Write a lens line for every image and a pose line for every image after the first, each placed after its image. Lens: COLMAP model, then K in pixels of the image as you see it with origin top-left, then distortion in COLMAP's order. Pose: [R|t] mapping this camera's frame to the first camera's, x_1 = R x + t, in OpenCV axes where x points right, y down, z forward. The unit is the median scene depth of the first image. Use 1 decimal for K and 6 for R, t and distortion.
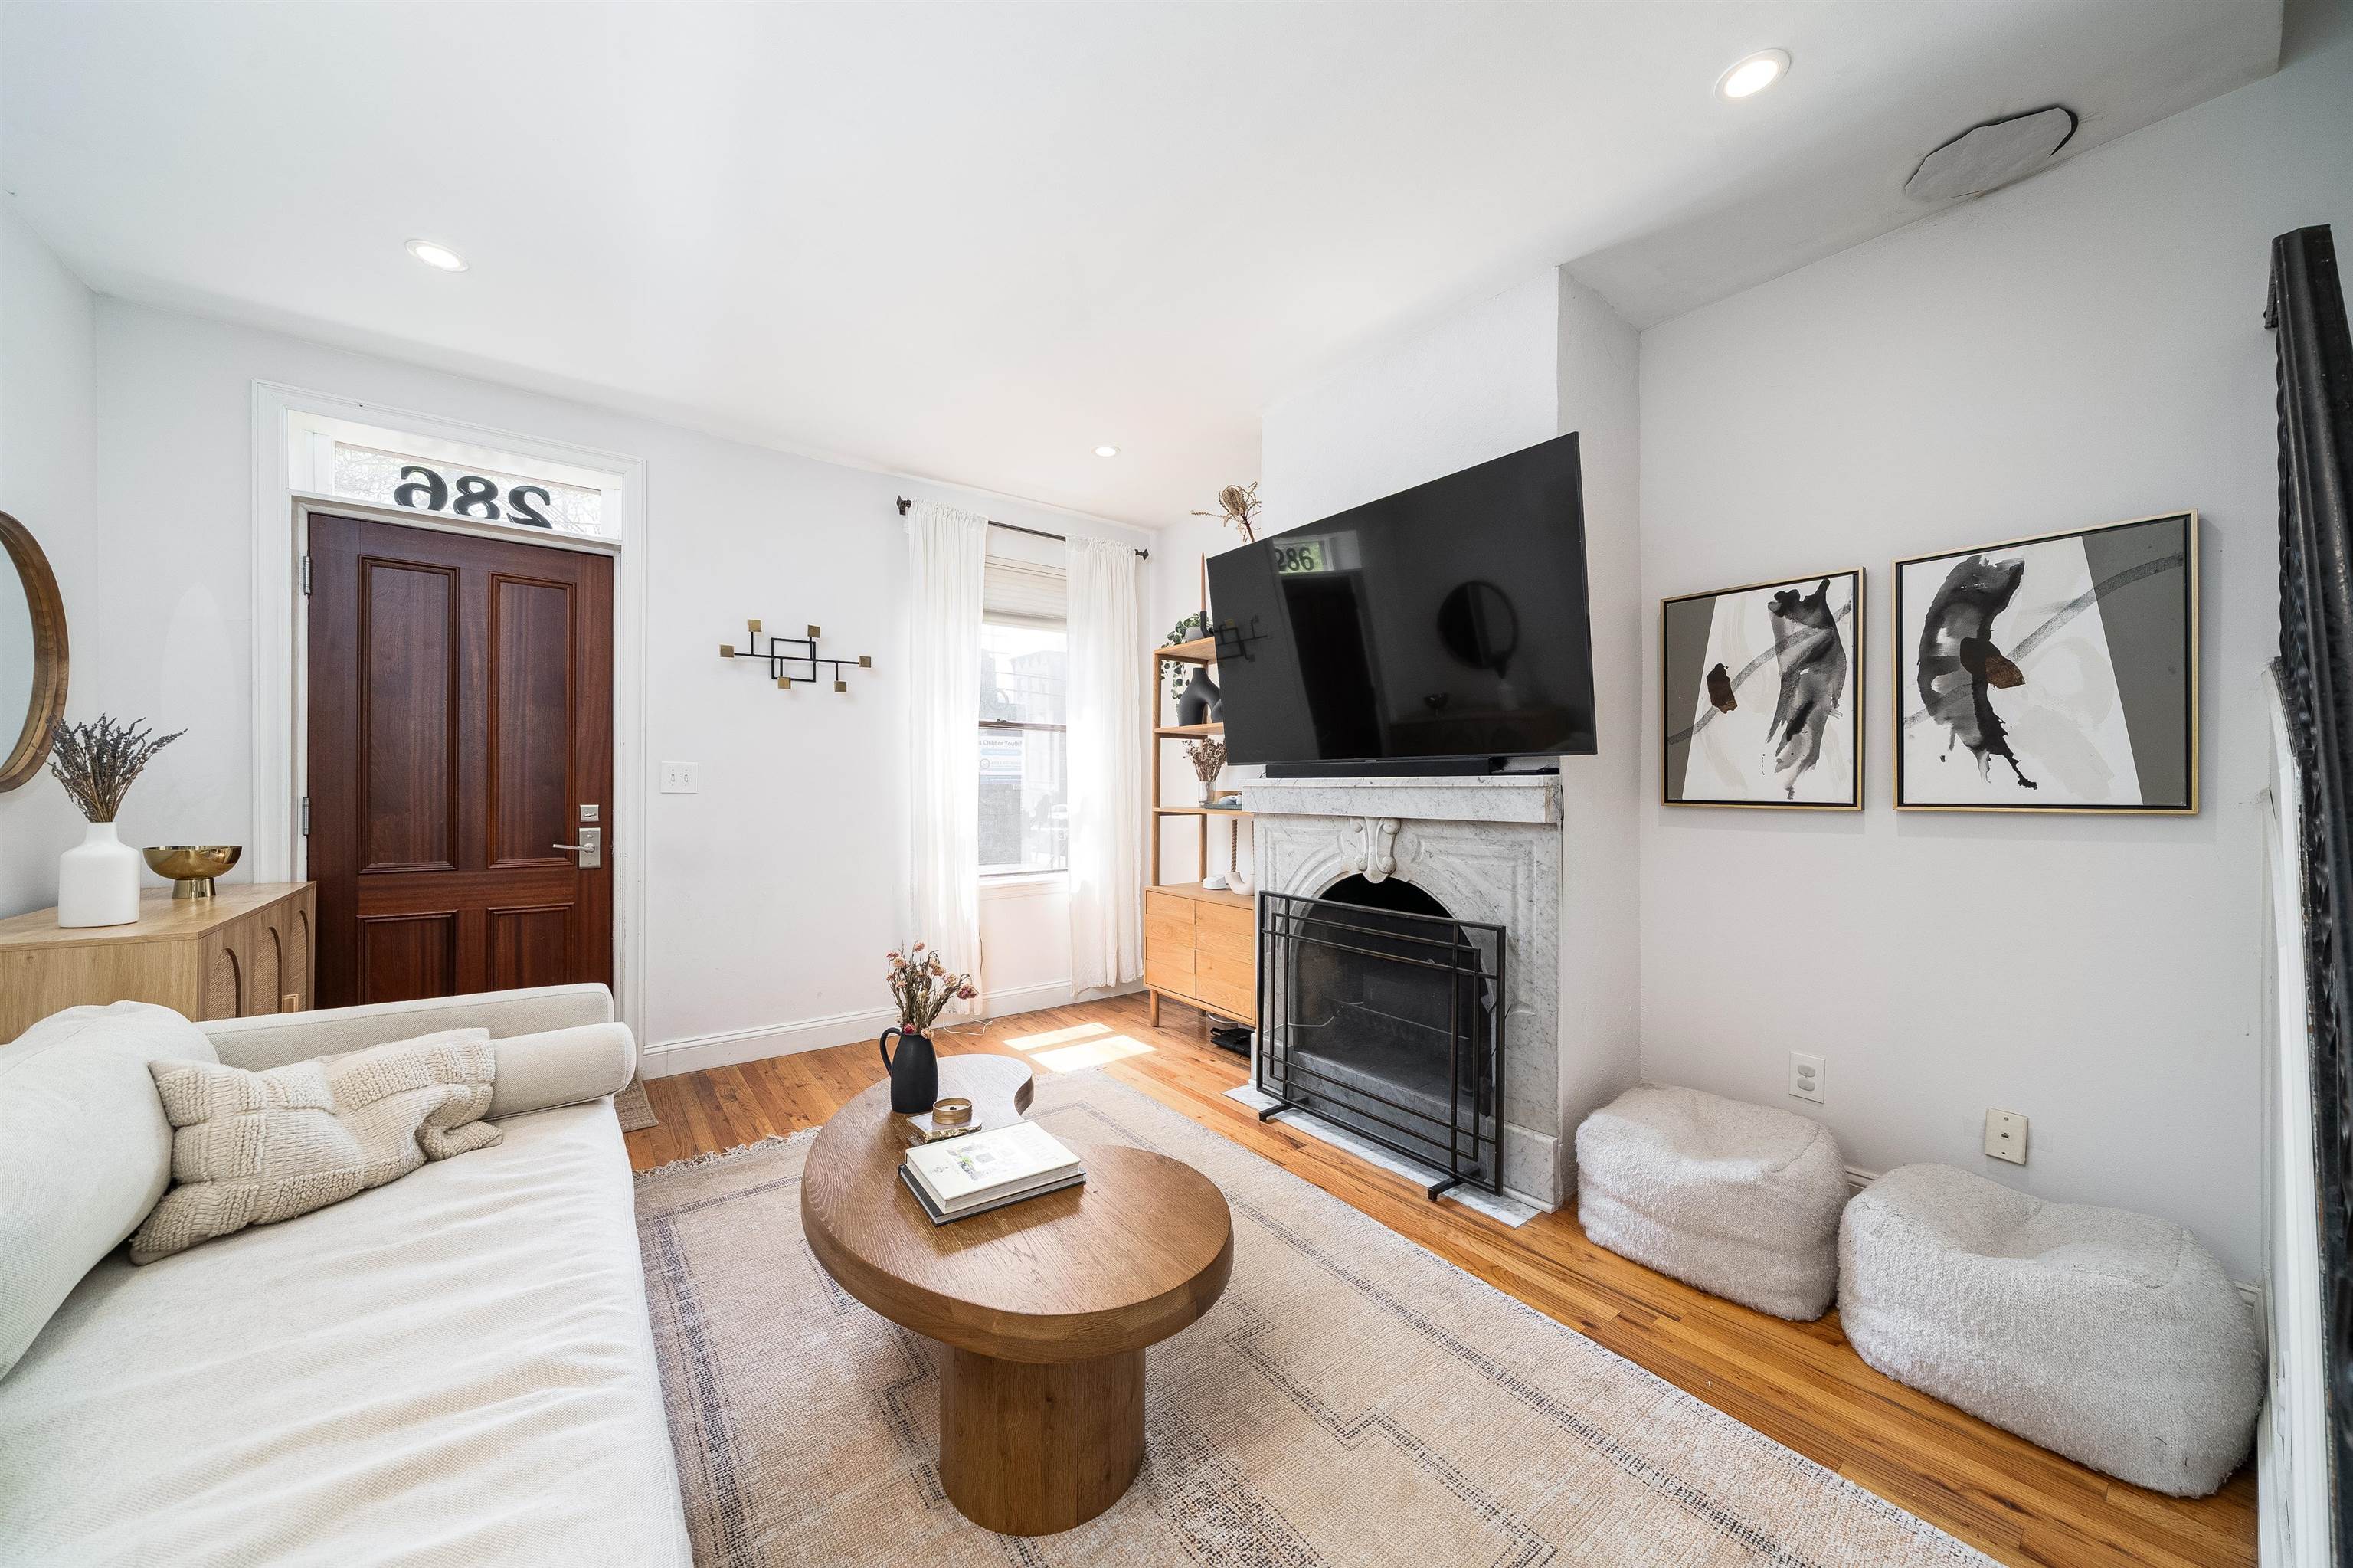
lens RADIAL K [[807.7, 0, 1176.5], [0, 807.7, 784.0], [0, 0, 1]] dist [-0.000712, 0.000020]
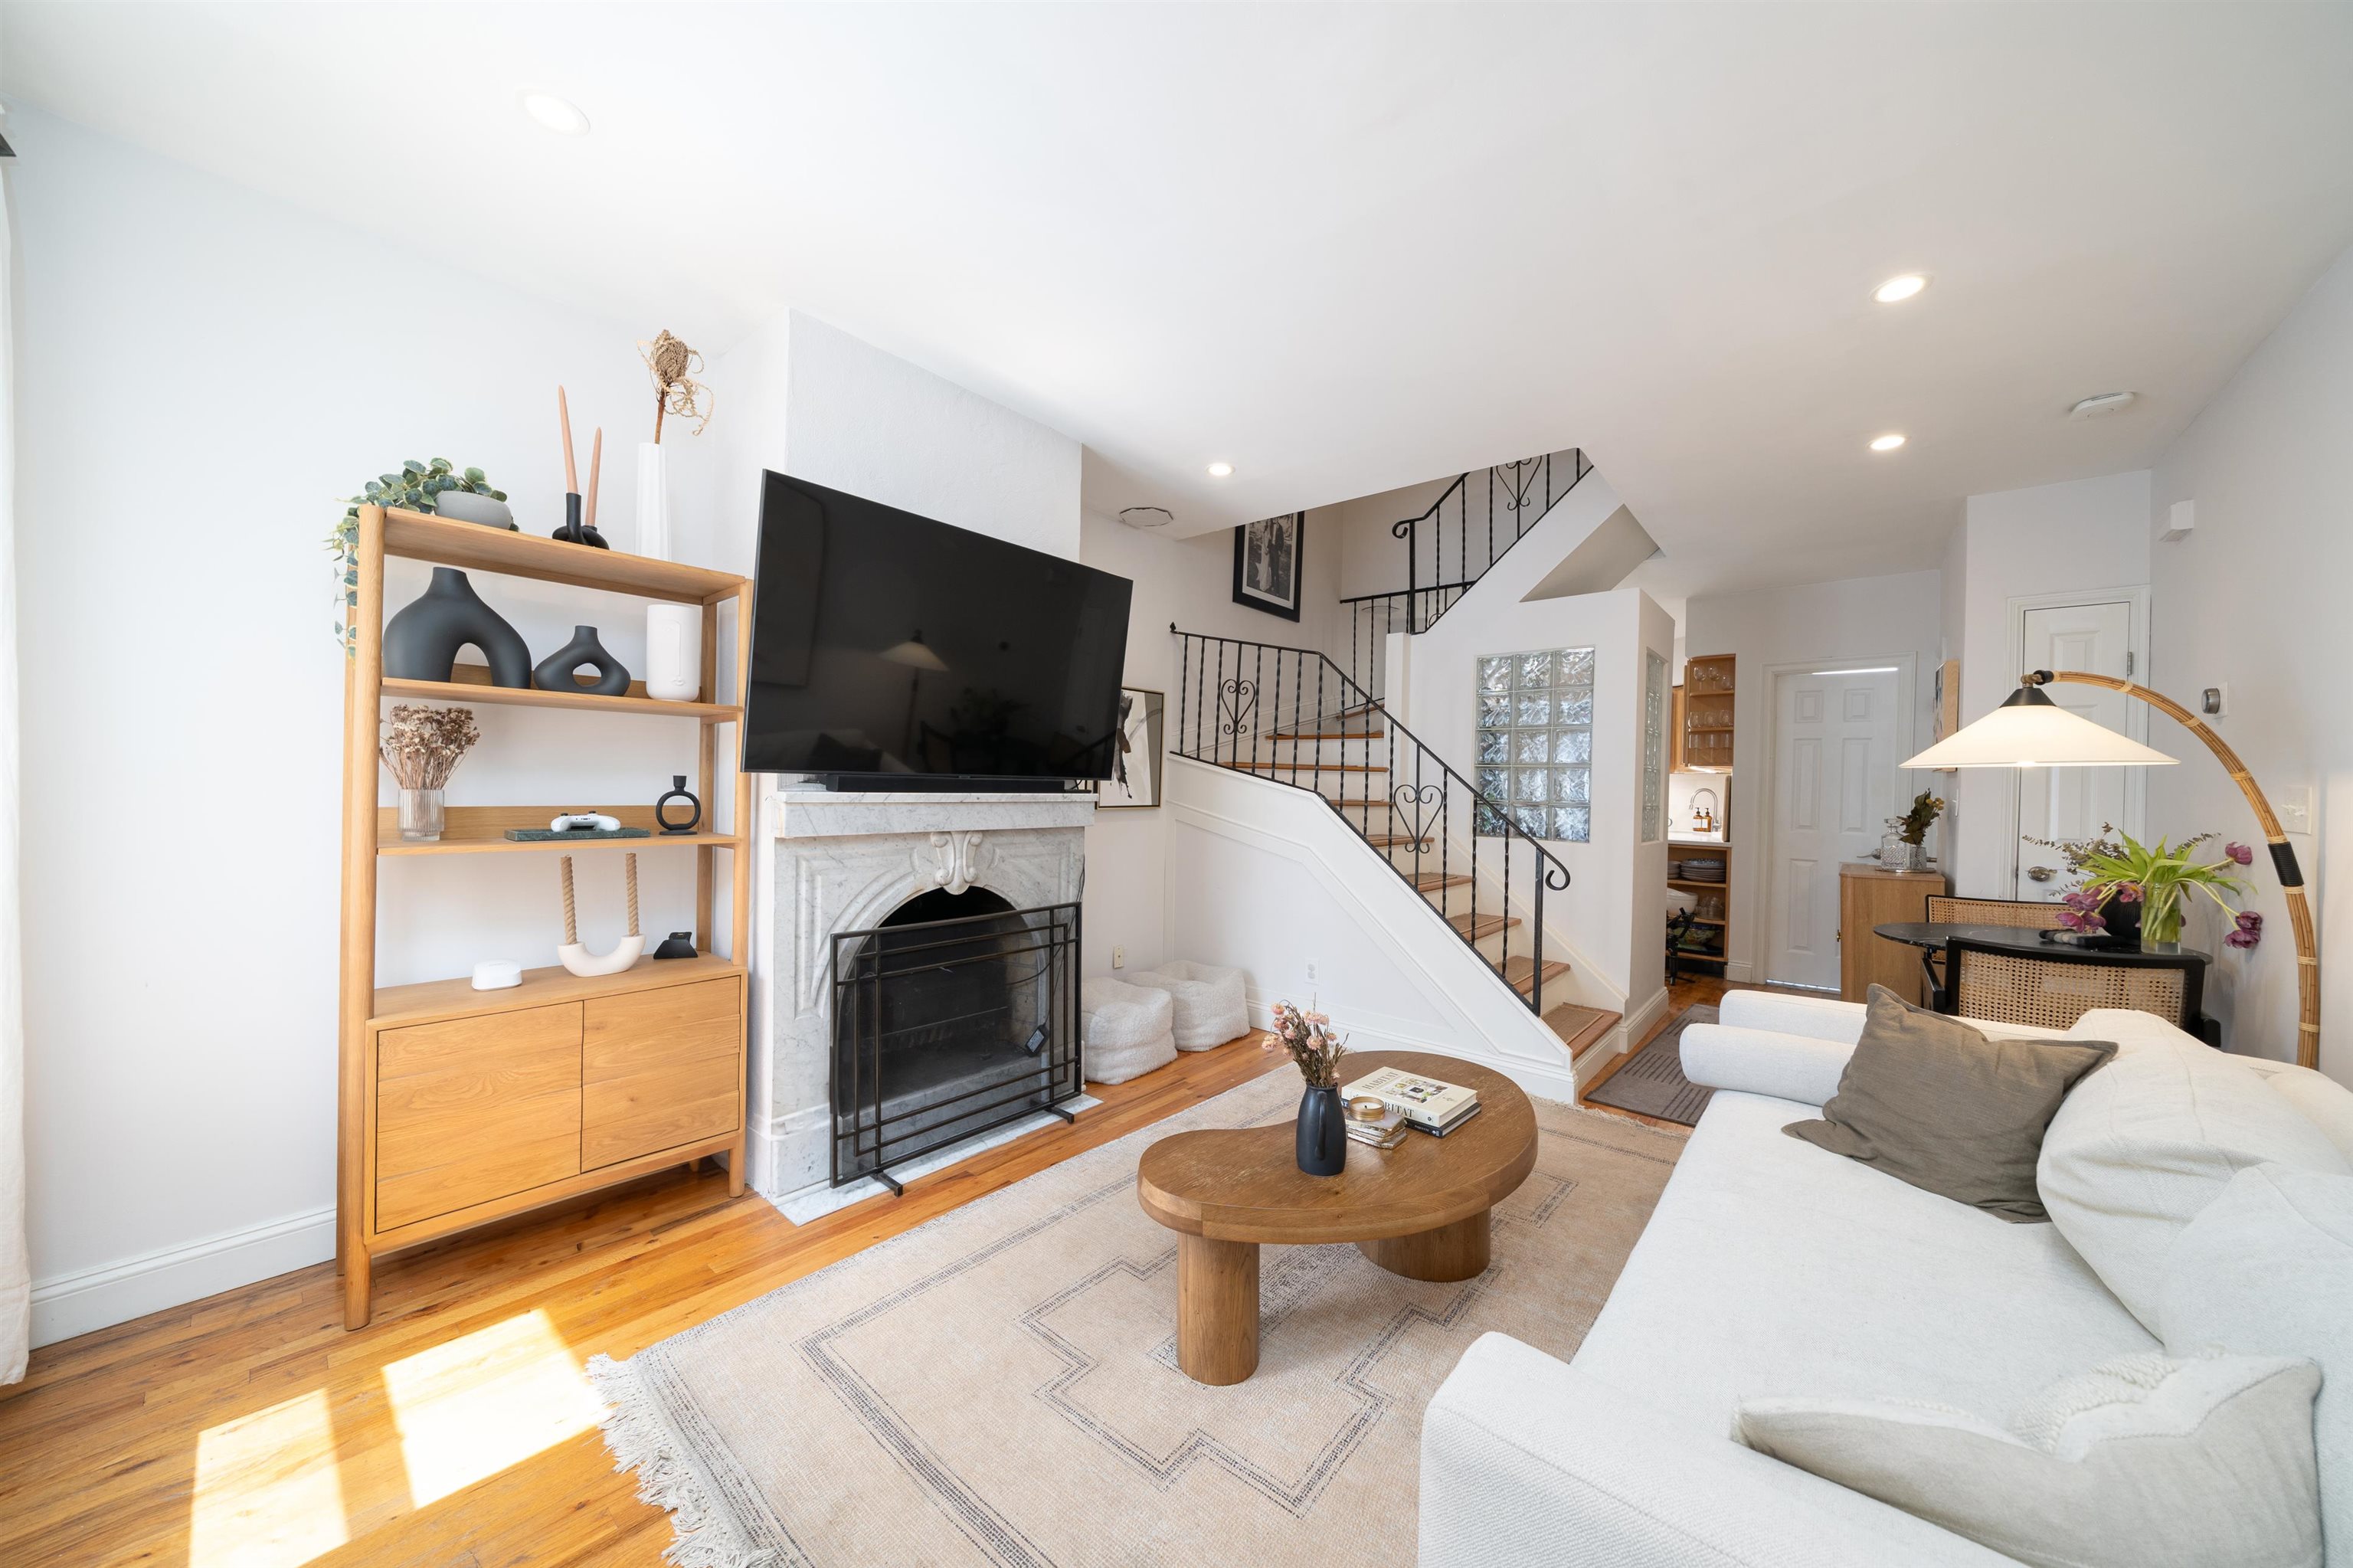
lens RADIAL K [[807.7, 0, 1176.5], [0, 807.7, 784.0], [0, 0, 1]] dist [-0.000712, 0.000020]
pose [[-0.209060, -0.002611, 0.977899, -0.881727], [-0.022051, 0.999755, -0.002045, -0.025205], [-0.977654, -0.021991, -0.209066, 1.003615]]
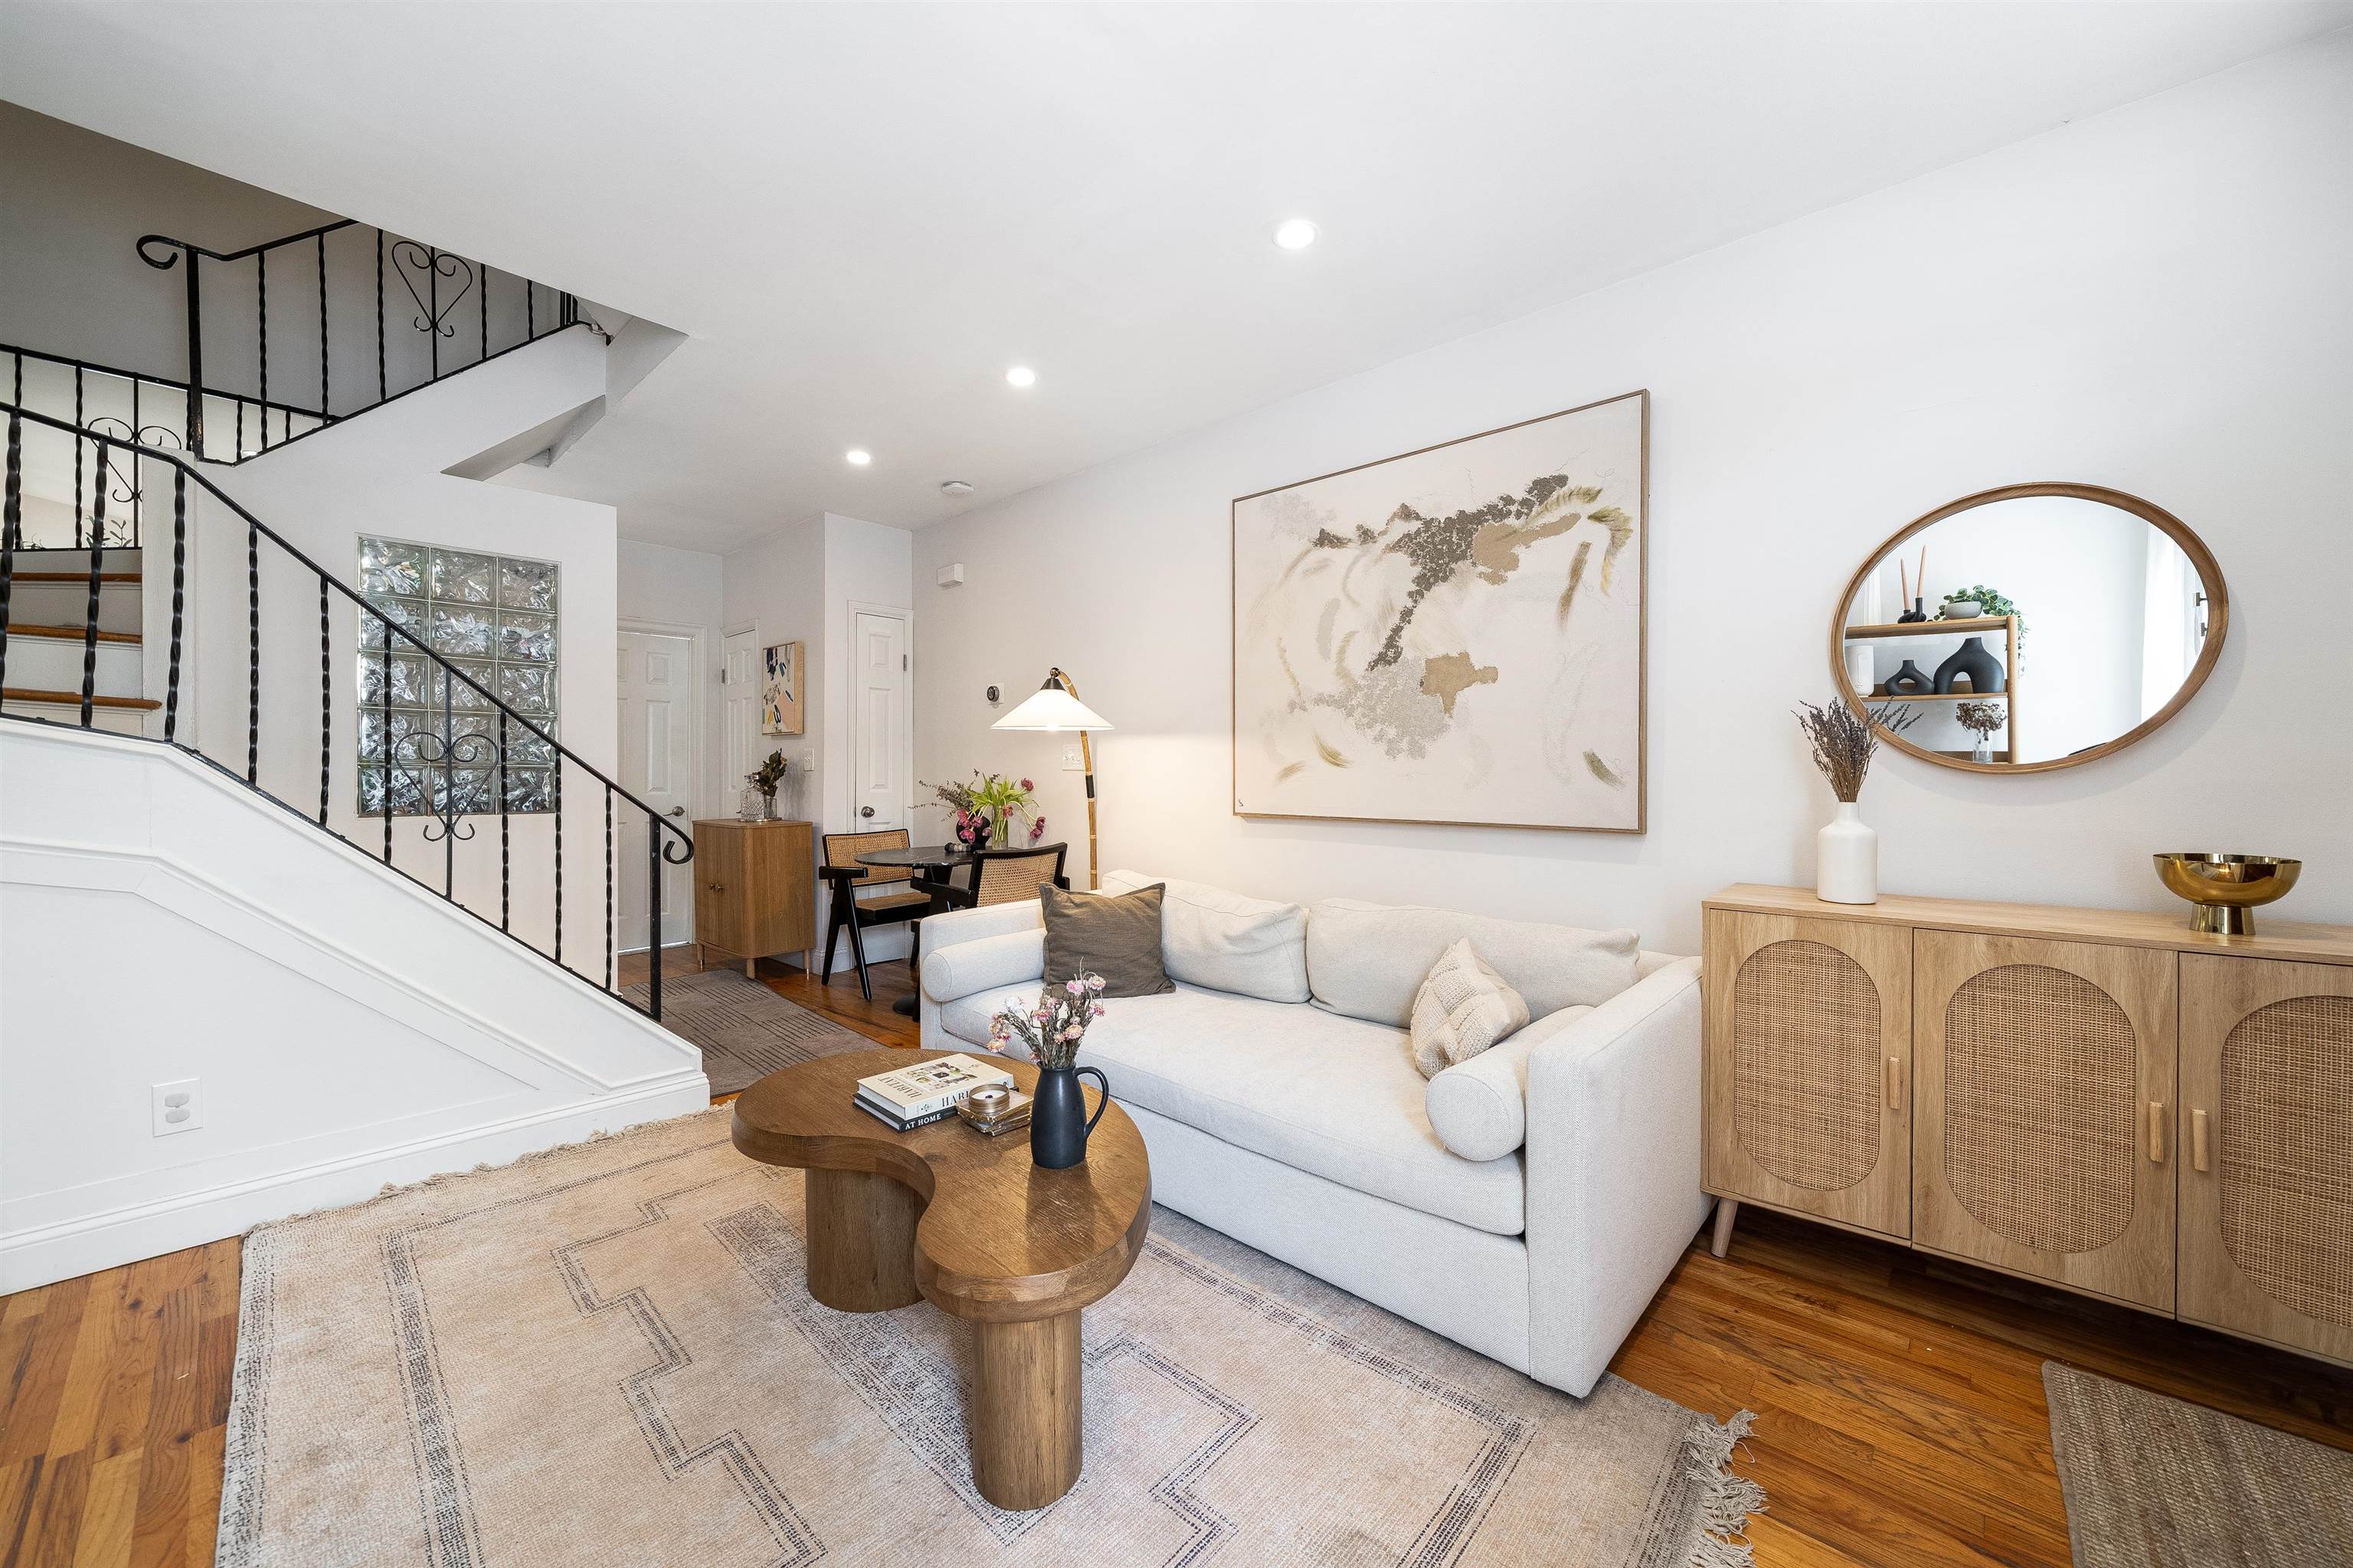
lens RADIAL K [[890.9, 0, 1176.5], [0, 890.9, 784.0], [0, 0, 1]] dist [-0.000539, -0.000152]
pose [[-0.985786, 0.000352, -0.168006, -0.213484], [-0.001022, 0.999967, 0.008093, 0.011306], [0.168004, 0.008150, -0.985753, 1.399714]]
